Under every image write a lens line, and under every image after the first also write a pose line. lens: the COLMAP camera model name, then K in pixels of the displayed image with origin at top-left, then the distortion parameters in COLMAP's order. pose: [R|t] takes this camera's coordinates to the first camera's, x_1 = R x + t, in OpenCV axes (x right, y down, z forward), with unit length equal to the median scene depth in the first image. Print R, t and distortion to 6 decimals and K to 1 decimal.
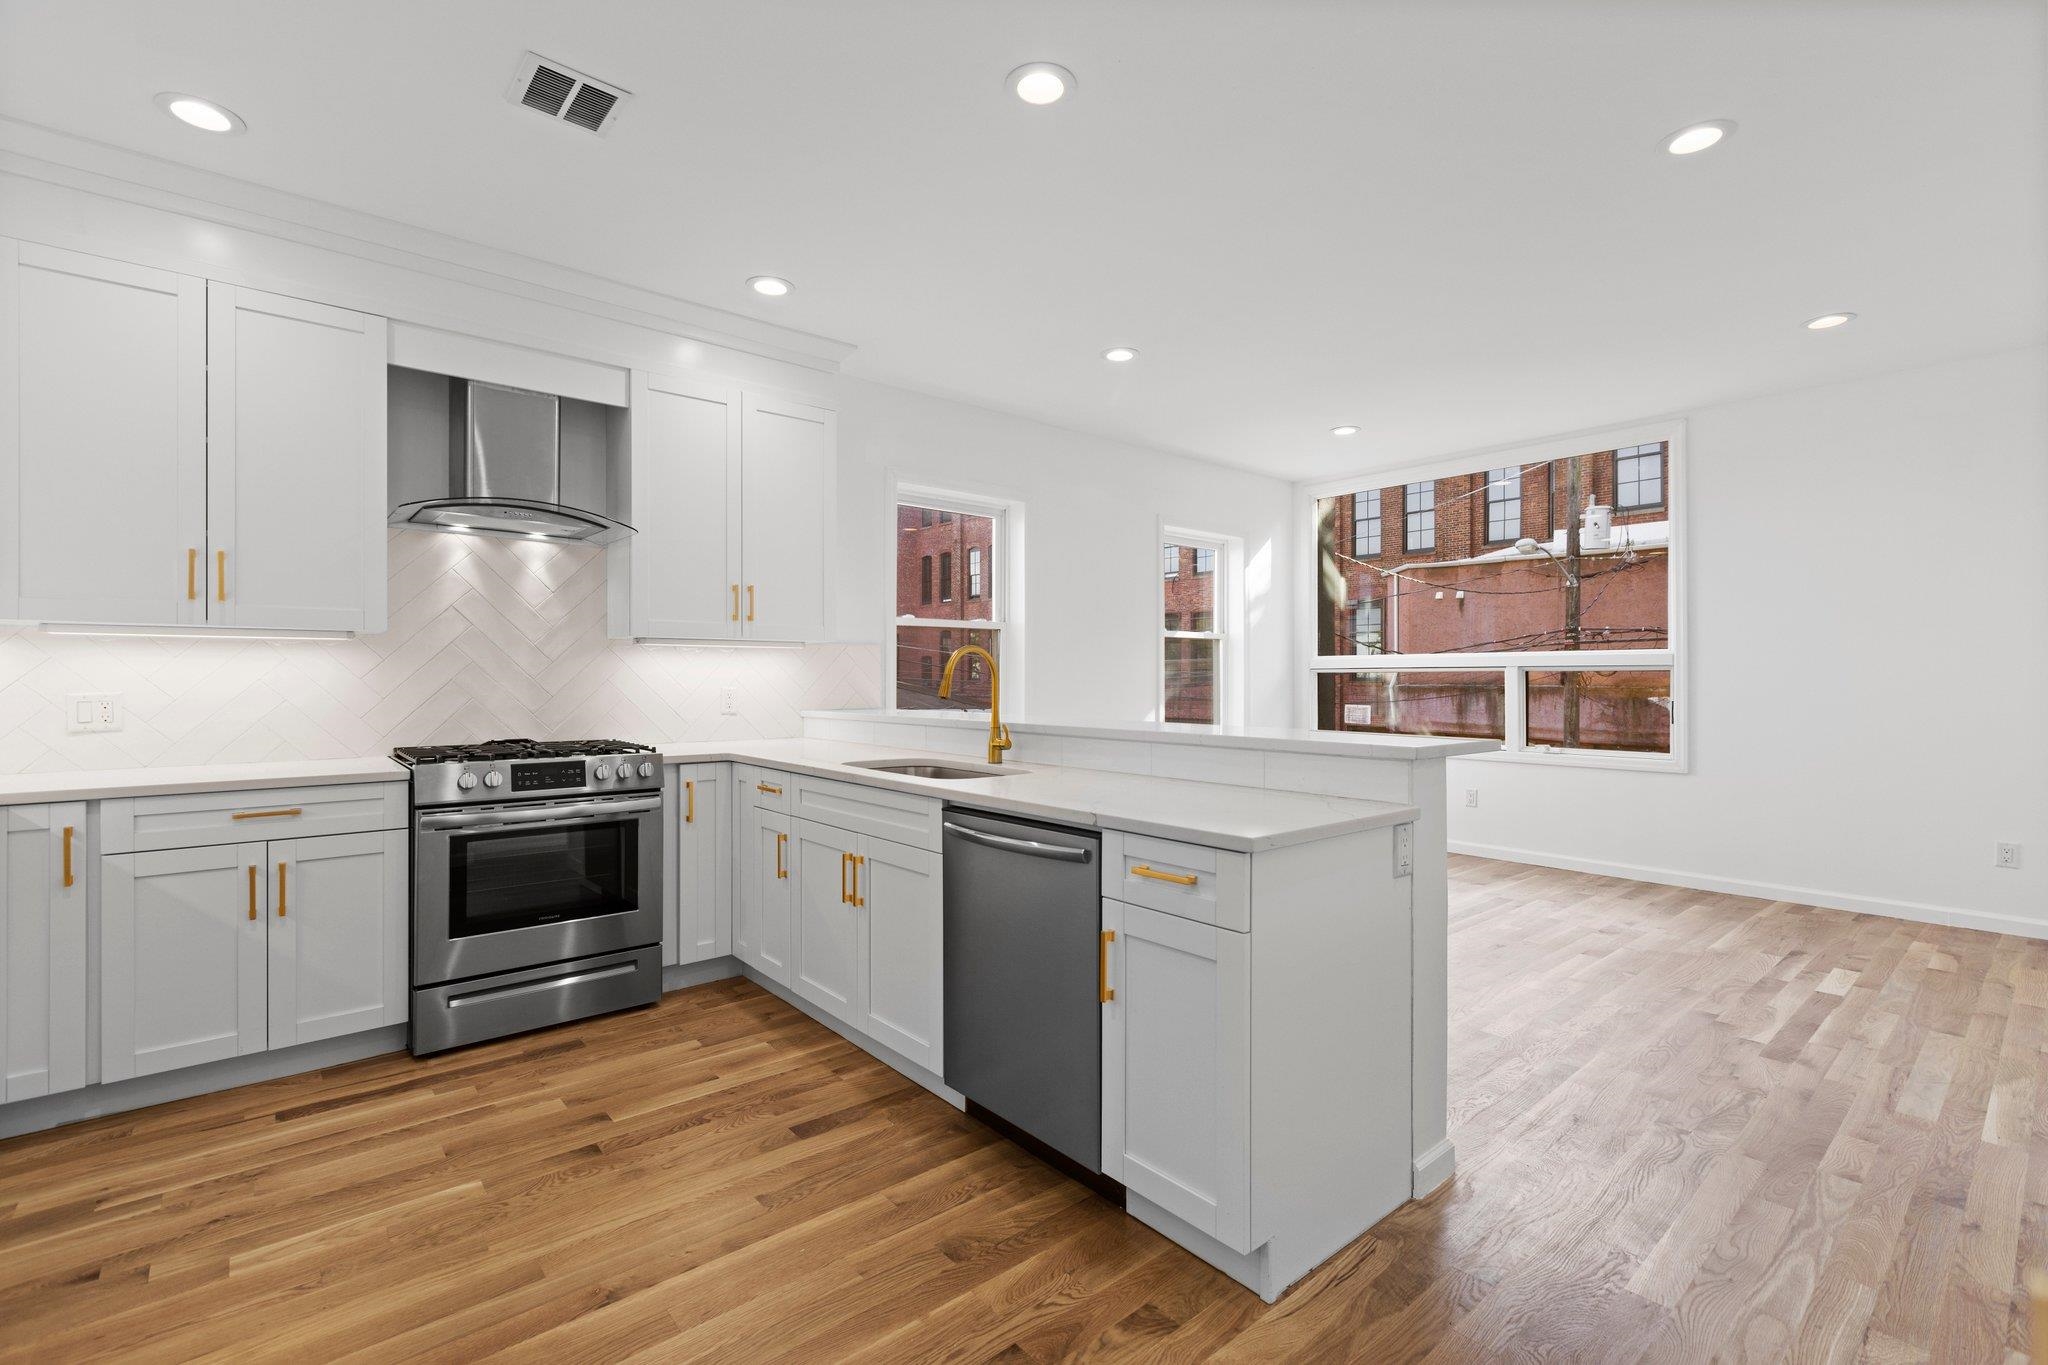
lens RADIAL K [[937.2, 0, 1031.5], [0, 937.2, 674.0], [0, 0, 1]] dist [0.007515, -0.000146]
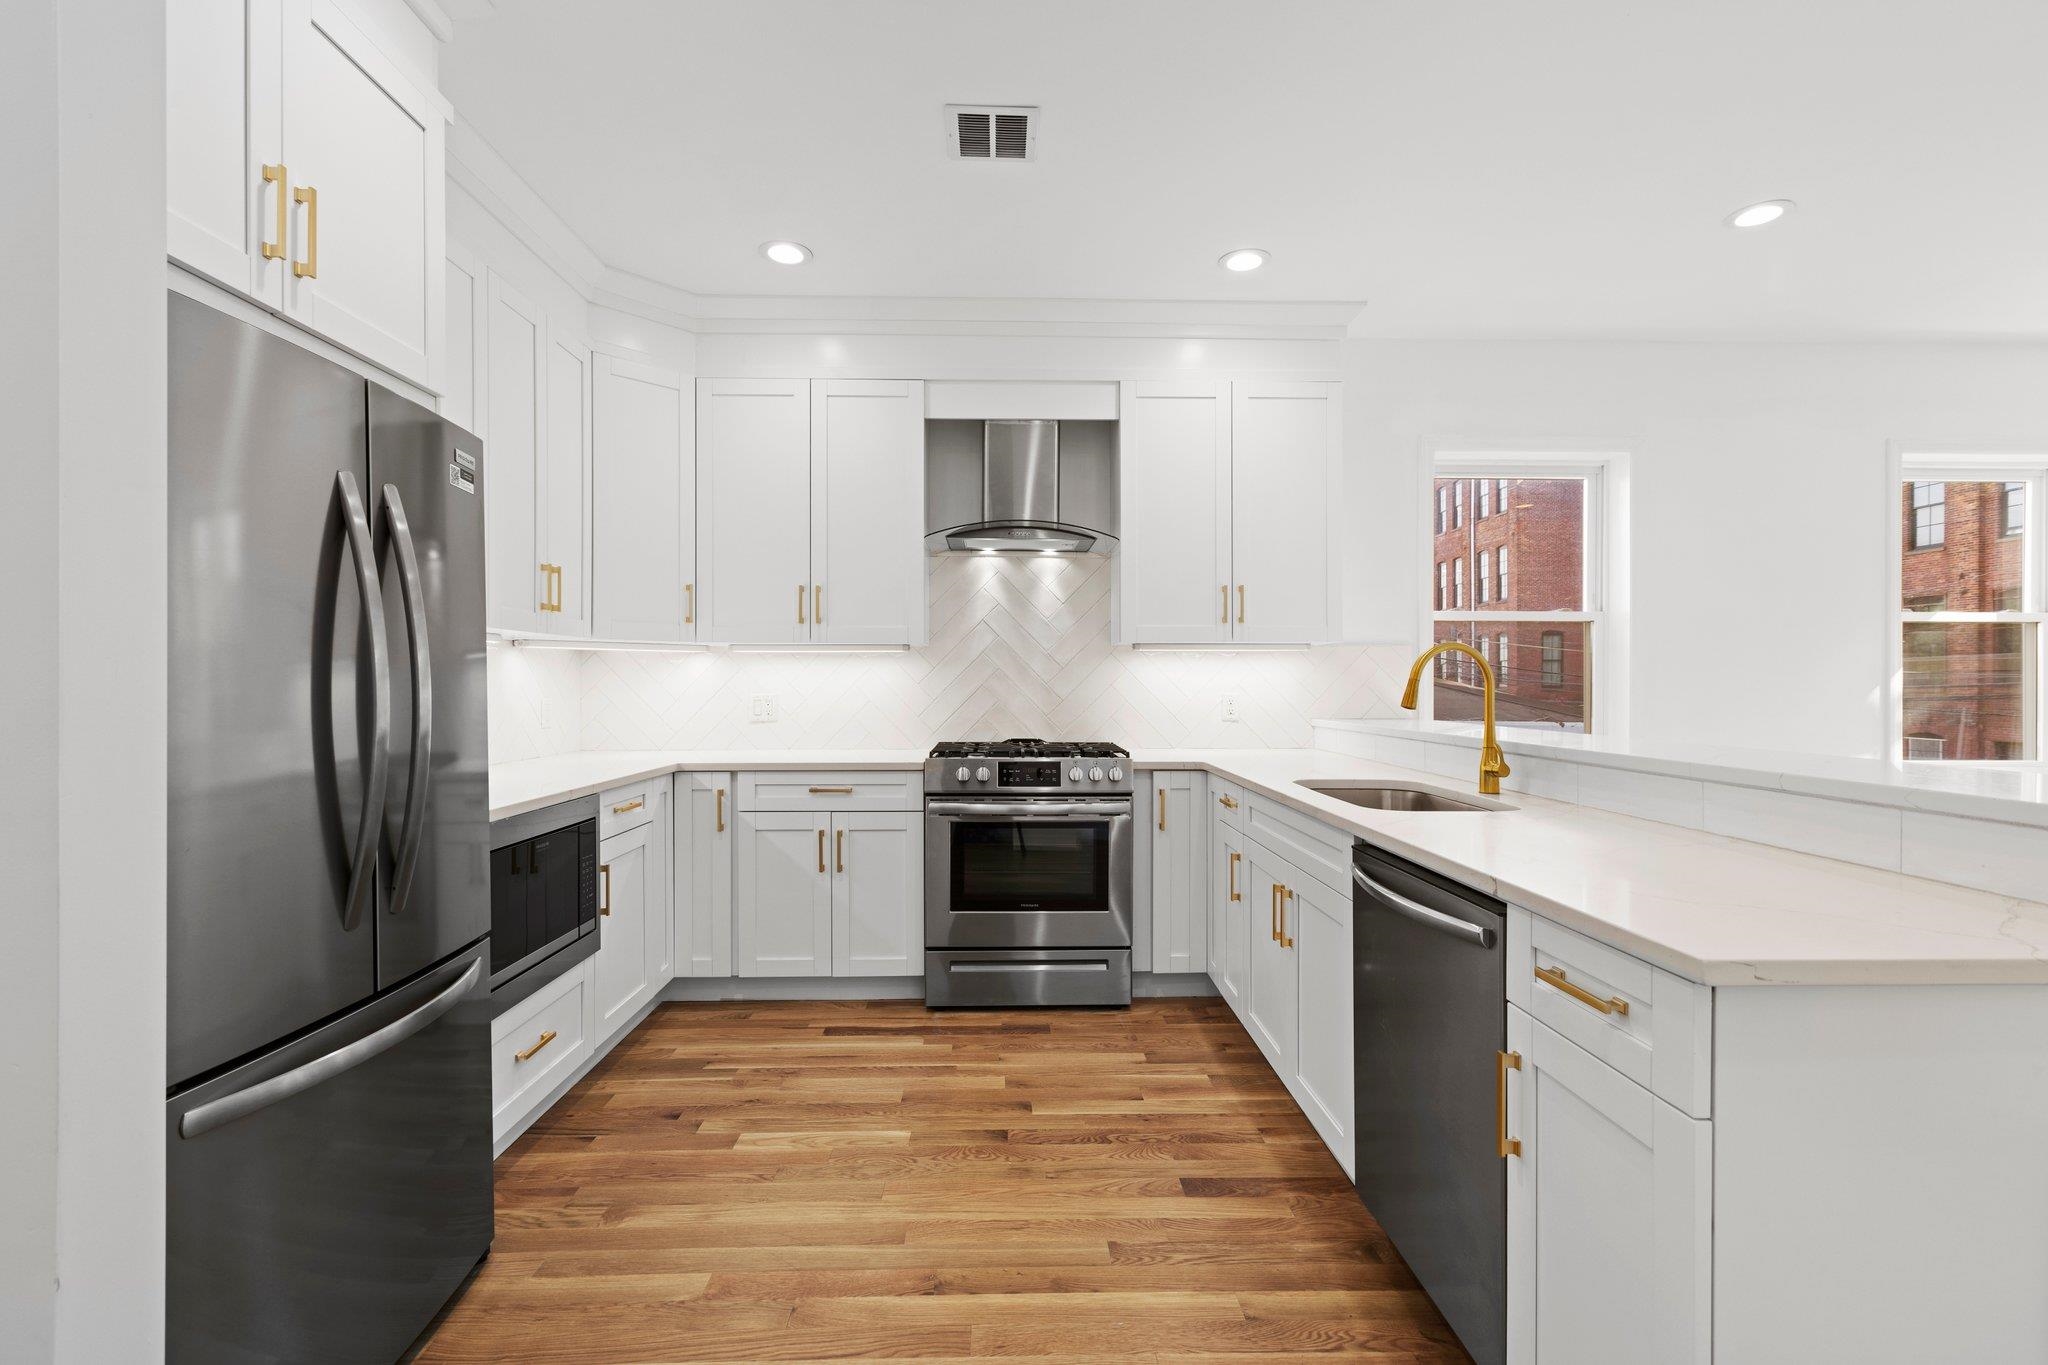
lens RADIAL K [[937.2, 0, 1023.3], [0, 937.2, 682.3], [0, 0, 1]] dist [0.007515, -0.000146]
pose [[0.768984, -0.000361, -0.639268, 0.184833], [0.002102, 0.999996, 0.001964, 0.001268], [0.639264, -0.002854, 0.768982, 0.184067]]
